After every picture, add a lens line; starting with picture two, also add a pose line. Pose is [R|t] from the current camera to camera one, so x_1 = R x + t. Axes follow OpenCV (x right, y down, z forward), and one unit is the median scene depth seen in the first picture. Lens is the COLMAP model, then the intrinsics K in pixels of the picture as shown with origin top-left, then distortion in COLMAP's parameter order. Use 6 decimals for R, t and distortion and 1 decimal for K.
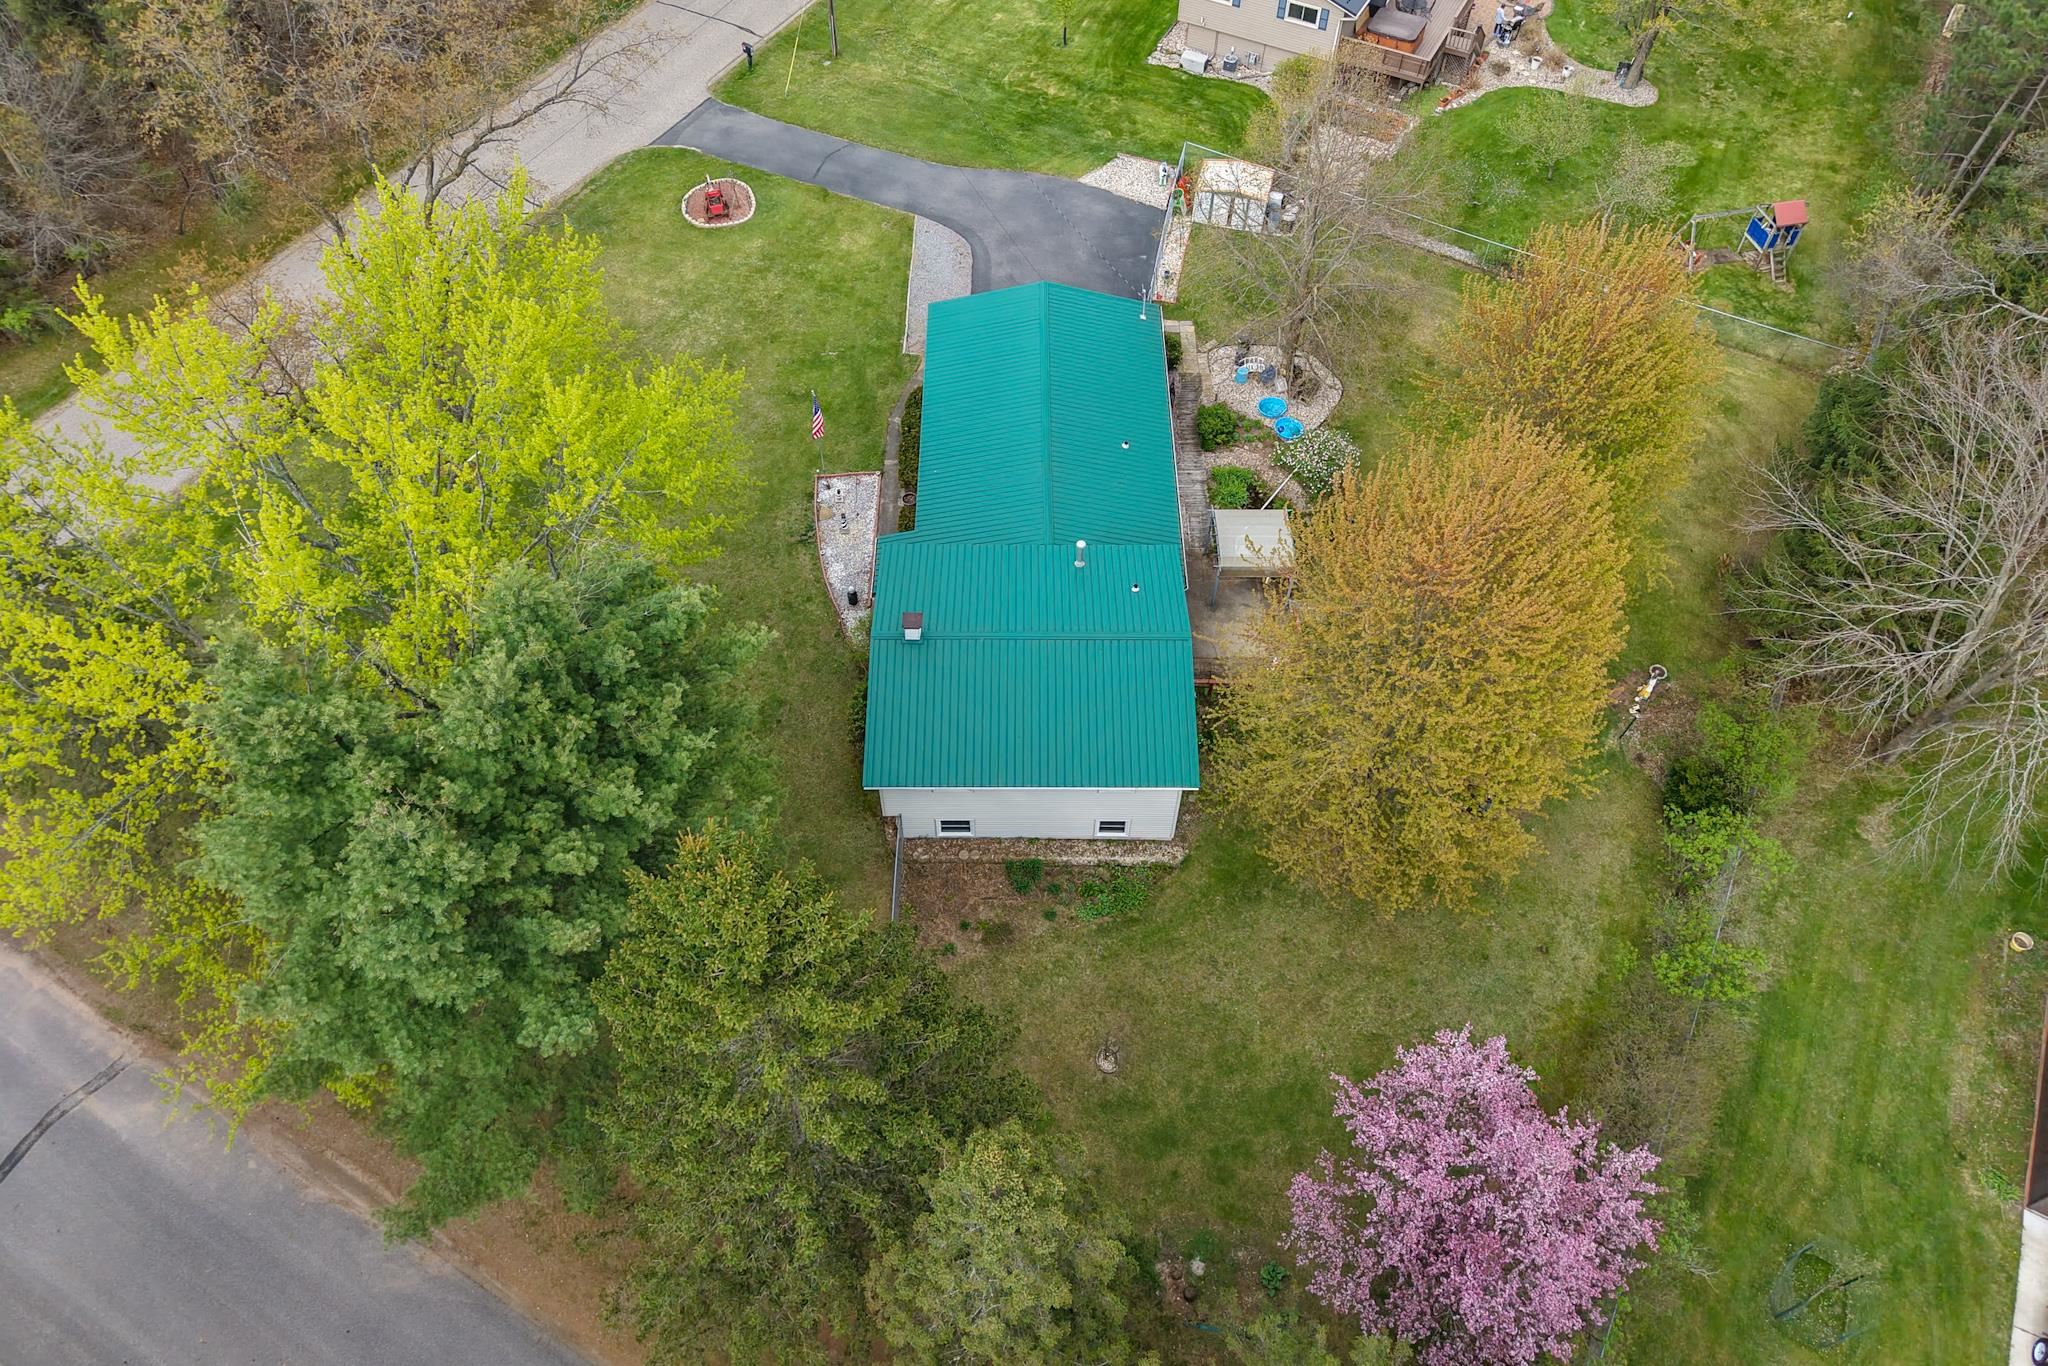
lens RADIAL K [[1374.9, 0, 1018.5], [0, 1374.9, 639.2], [0, 0, 1]] dist [0.002659, -0.003254]
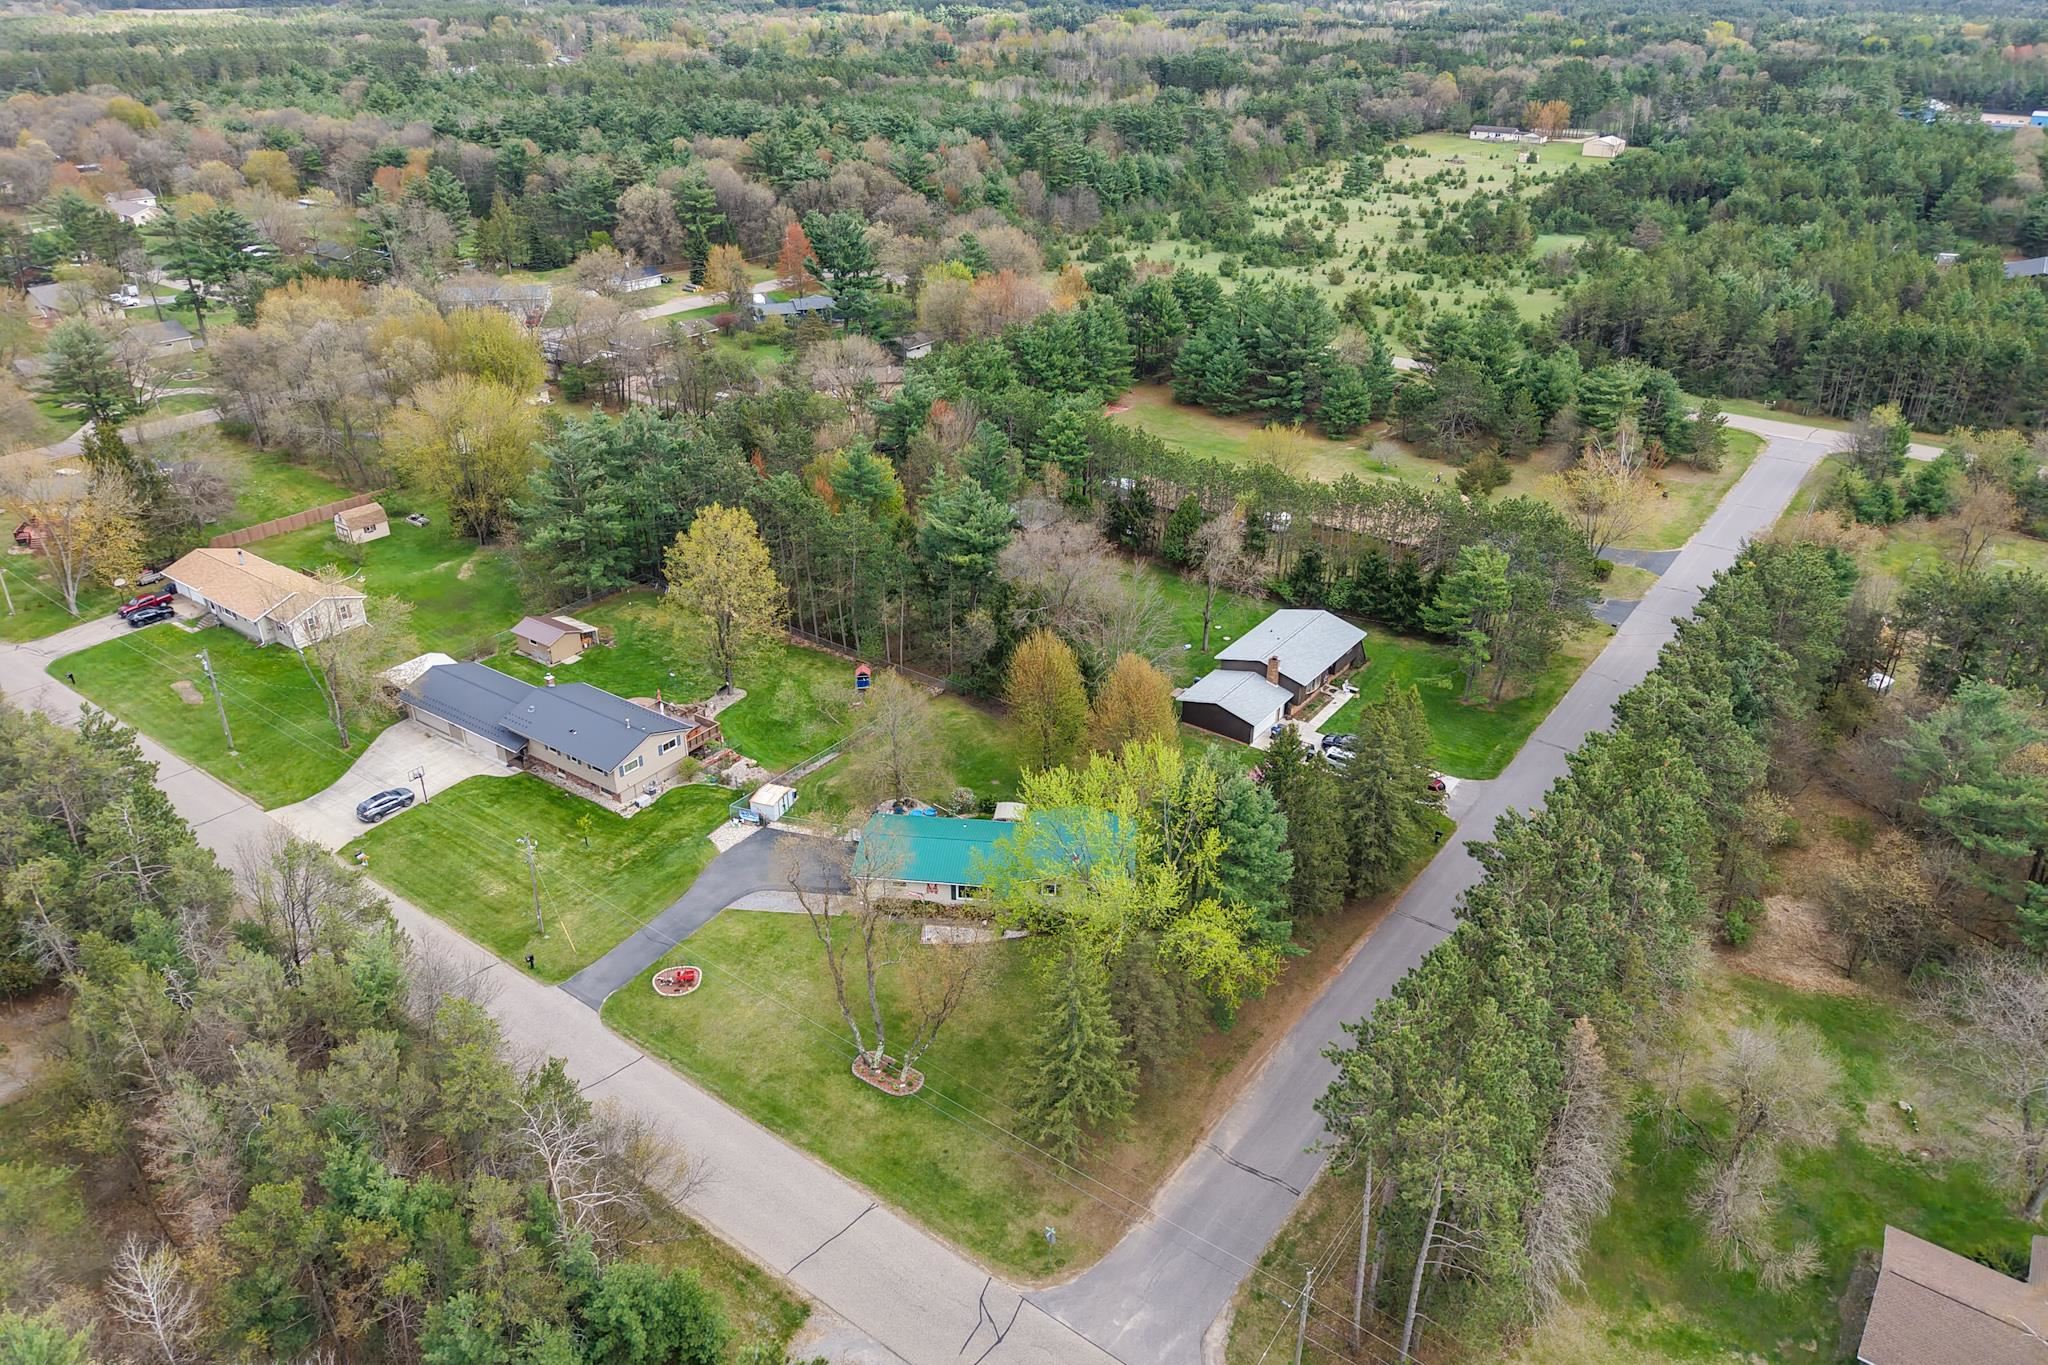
lens RADIAL K [[1375.8, 0, 1036.0], [0, 1375.8, 675.2], [0, 0, 1]] dist [0.023693, -0.025586]
pose [[0.112205, -0.466377, 0.877441, -1.742172], [0.787898, 0.579818, 0.207430, -0.641192], [-0.605497, 0.668060, 0.432516, -0.263593]]
